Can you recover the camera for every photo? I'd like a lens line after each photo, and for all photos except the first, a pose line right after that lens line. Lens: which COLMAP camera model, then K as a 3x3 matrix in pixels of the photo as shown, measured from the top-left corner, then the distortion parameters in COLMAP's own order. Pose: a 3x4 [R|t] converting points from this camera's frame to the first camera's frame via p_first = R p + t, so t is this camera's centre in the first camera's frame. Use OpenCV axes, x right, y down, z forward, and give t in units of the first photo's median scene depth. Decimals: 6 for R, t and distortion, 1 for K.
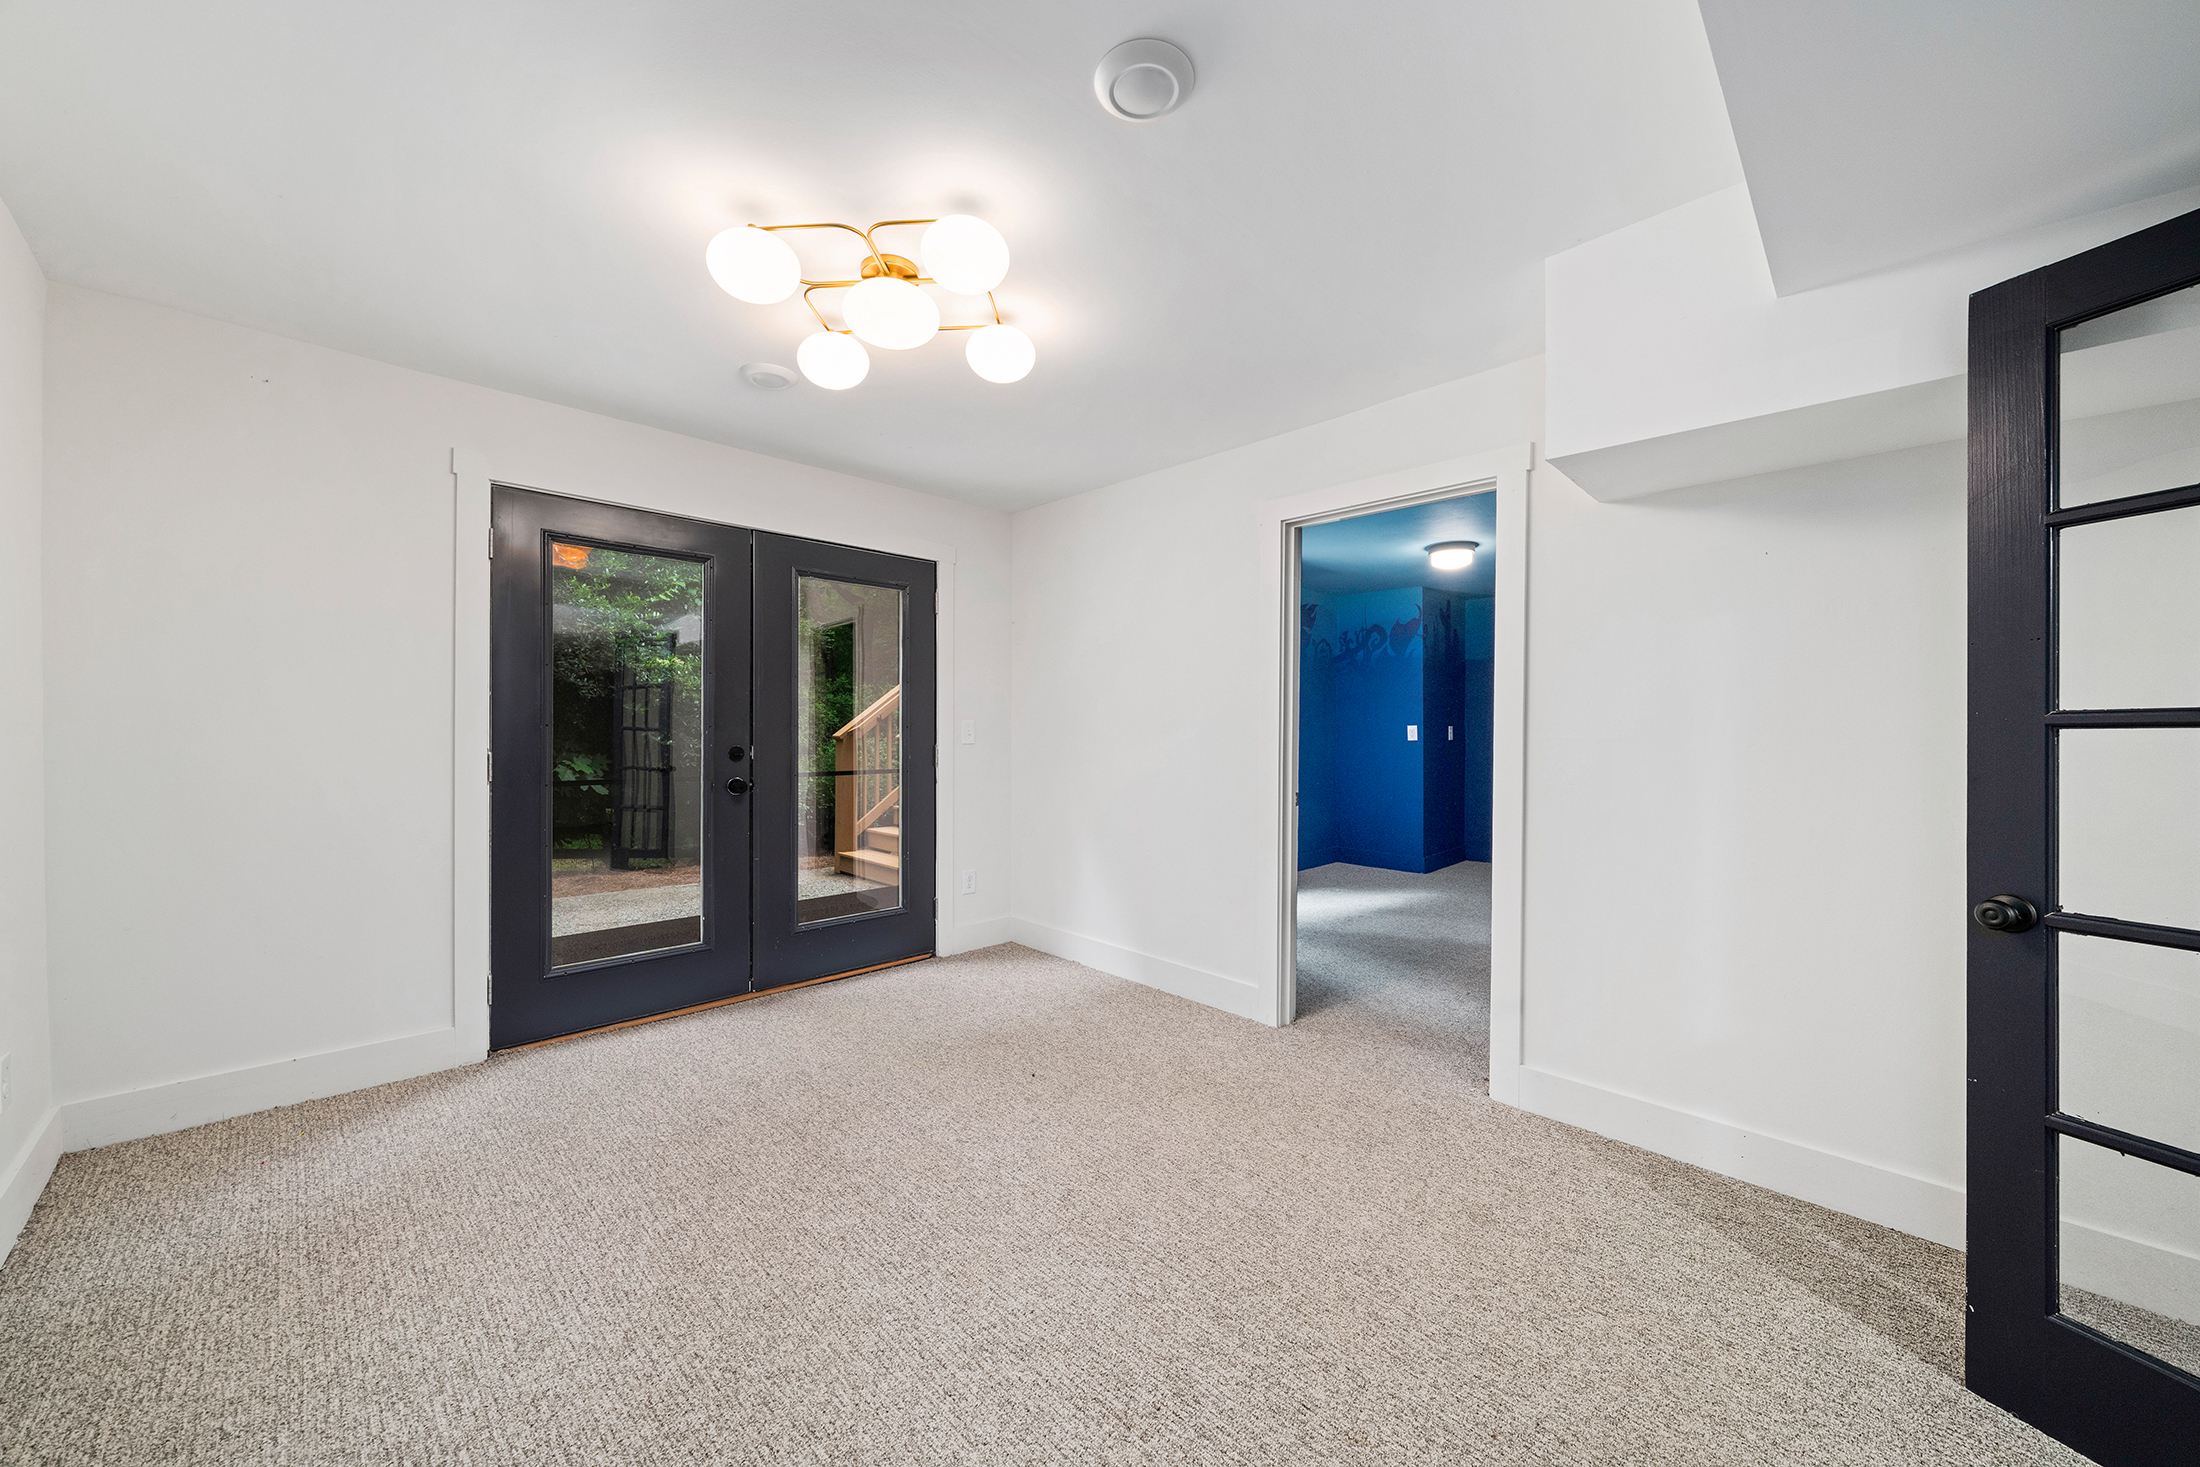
lens RADIAL K [[805.1, 0, 1117.6], [0, 805.1, 723.2], [0, 0, 1]] dist [-0.000394, 0.000325]
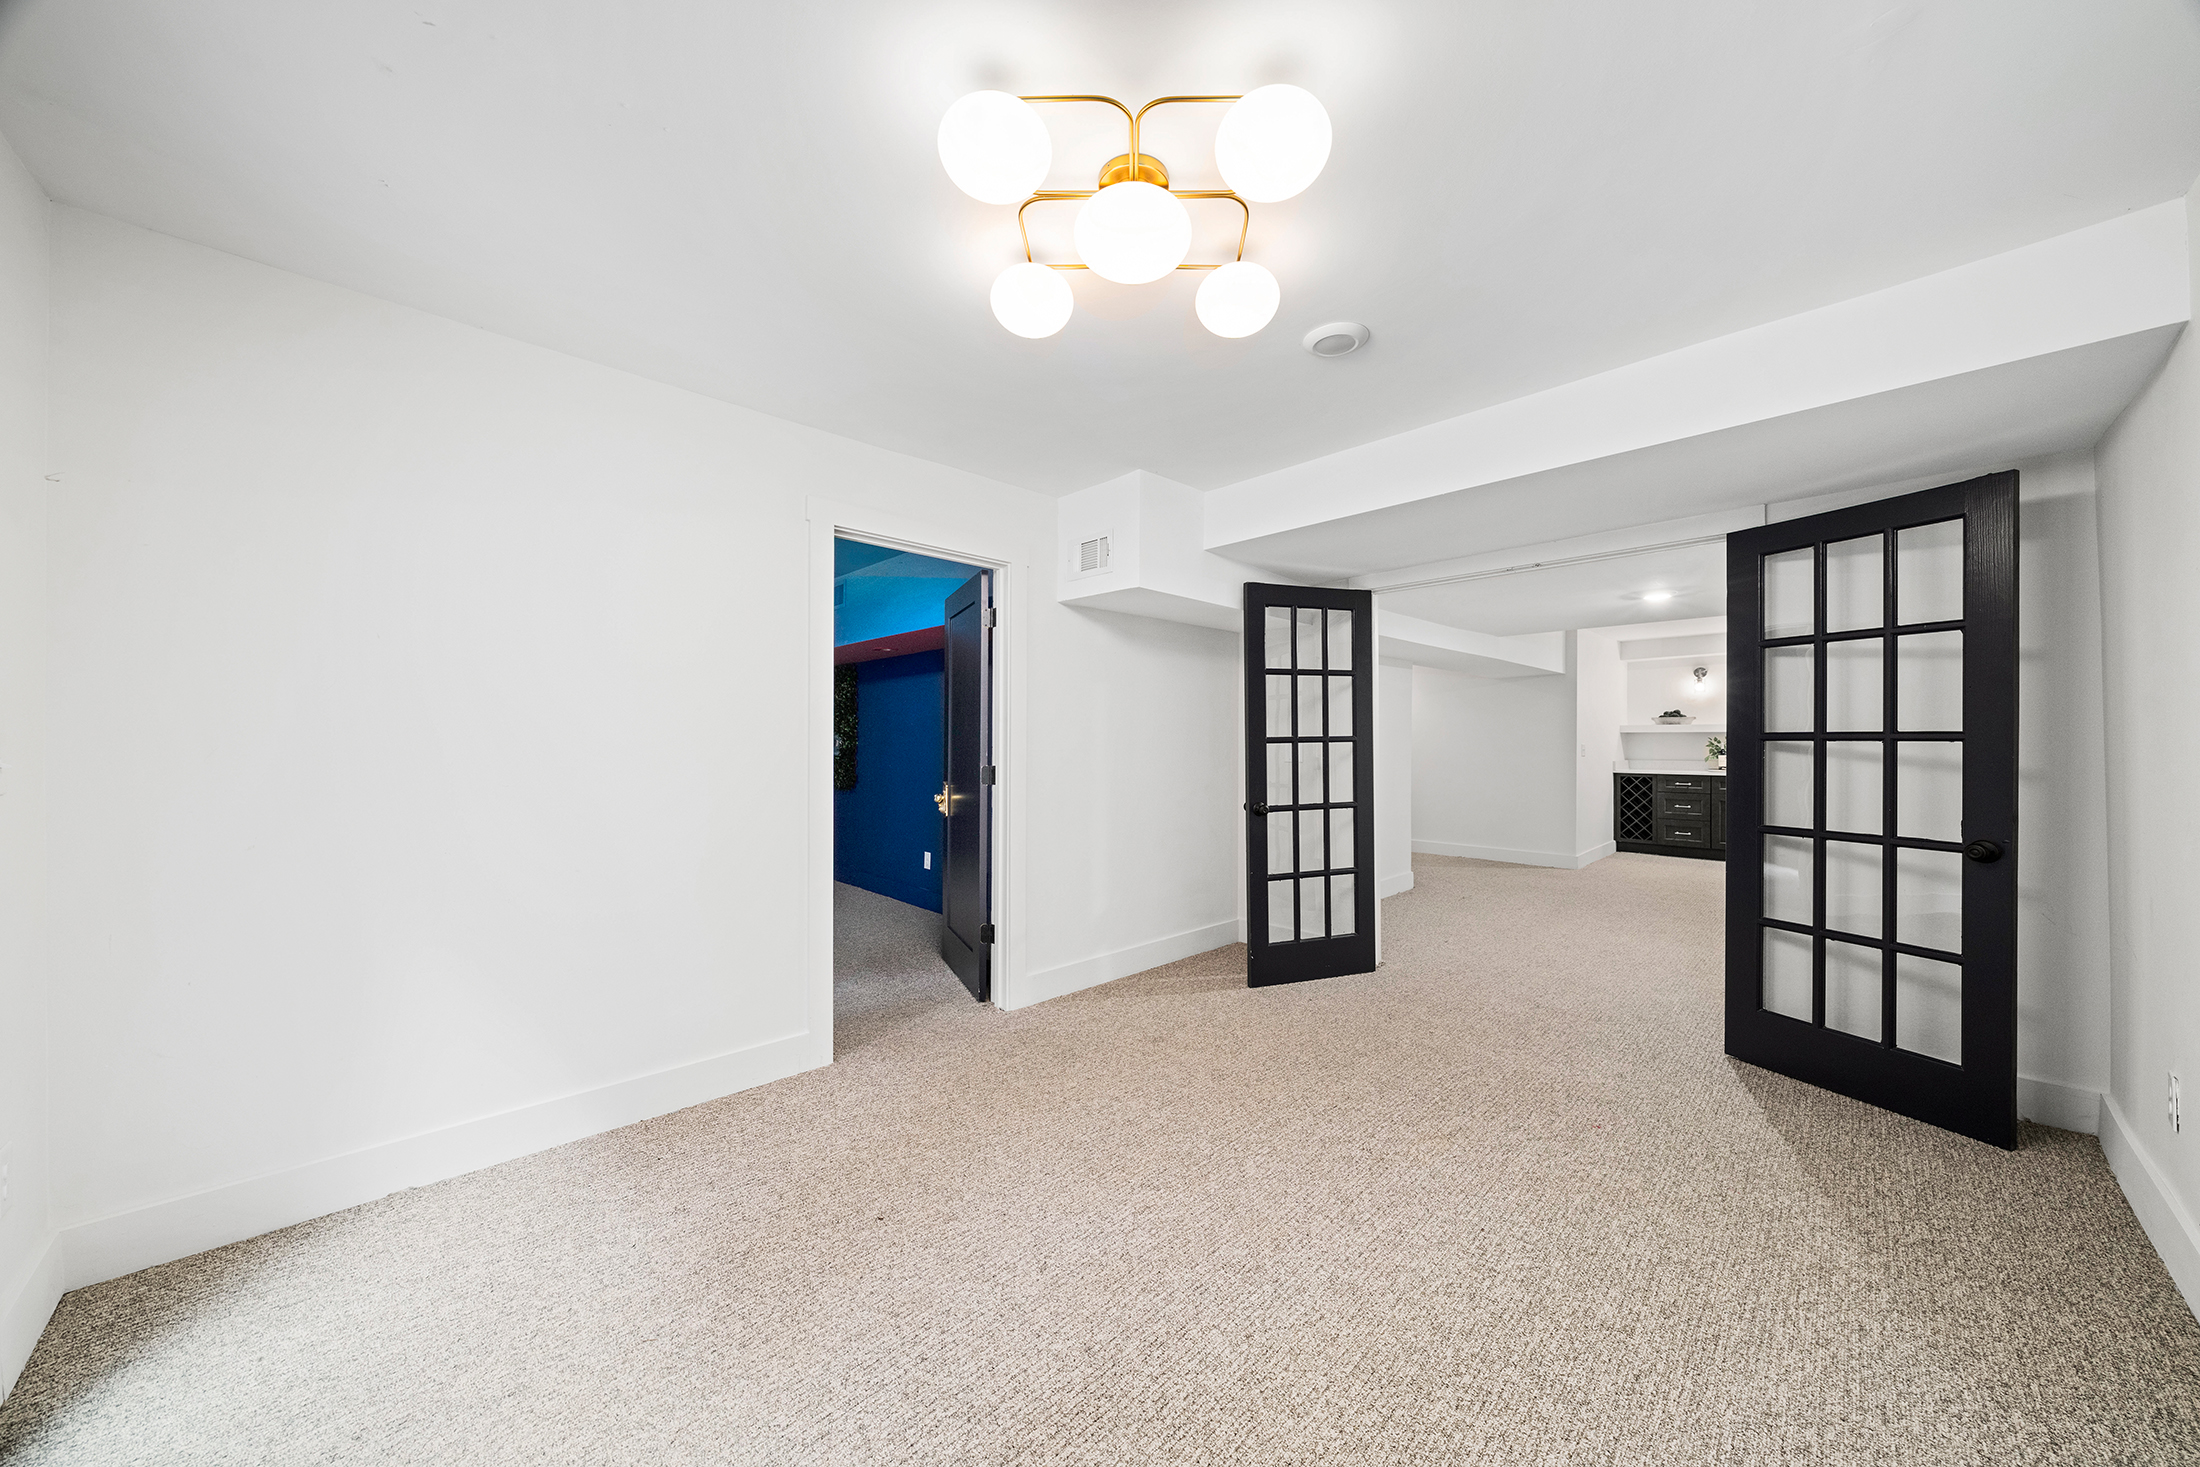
lens RADIAL K [[748.2, 0, 1108.2], [0, 748.2, 744.1], [0, 0, 1]] dist [0.000244, -0.000002]
pose [[0.012680, -0.008885, 0.999880, -0.746210], [-0.005776, 0.999943, 0.008959, -0.005695], [-0.999903, -0.005889, 0.012628, 0.744455]]
